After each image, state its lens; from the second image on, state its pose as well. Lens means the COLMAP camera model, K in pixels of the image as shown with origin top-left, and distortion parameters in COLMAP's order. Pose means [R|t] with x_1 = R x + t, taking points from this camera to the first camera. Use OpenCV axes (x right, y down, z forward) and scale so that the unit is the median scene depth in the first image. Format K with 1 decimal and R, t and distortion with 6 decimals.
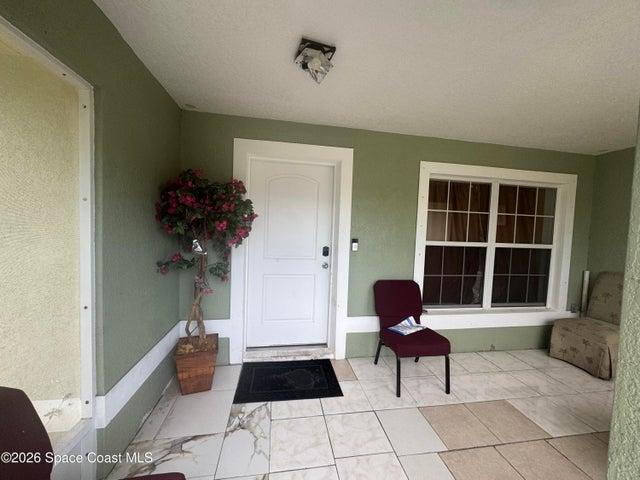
lens RADIAL K [[254.1, 0, 320.4], [0, 254.1, 239.0], [0, 0, 1]] dist [-0.001653, 0.000915]
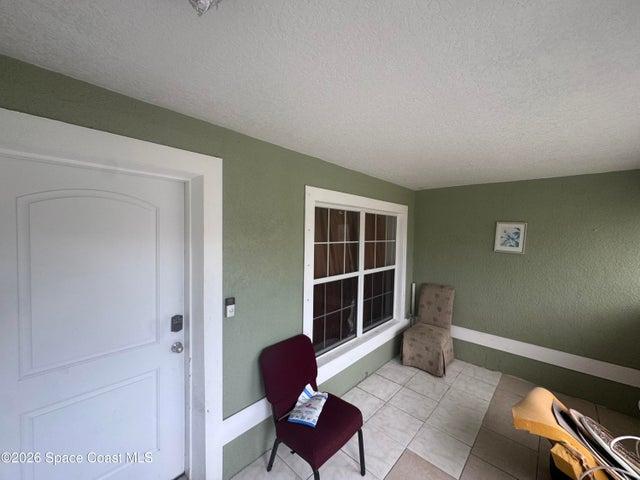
lens RADIAL K [[254.1, 0, 318.2], [0, 254.1, 242.1], [0, 0, 1]] dist [-0.001653, 0.000915]
pose [[0.800892, -0.046802, 0.596978, -0.061946], [0.047343, 0.998769, 0.014786, -0.138883], [-0.596935, 0.016421, 0.802122, 0.336236]]
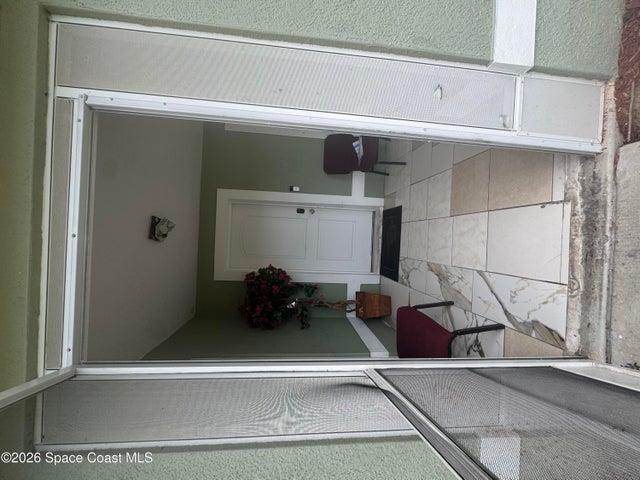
lens RADIAL K [[254.1, 0, 319.7], [0, 254.1, 241.7], [0, 0, 1]] dist [-0.001653, 0.000915]
pose [[0.026488, -0.982134, -0.186309, 0.113683], [0.998357, 0.016517, 0.054869, 0.079862], [-0.050811, -0.187456, 0.980958, -0.287036]]
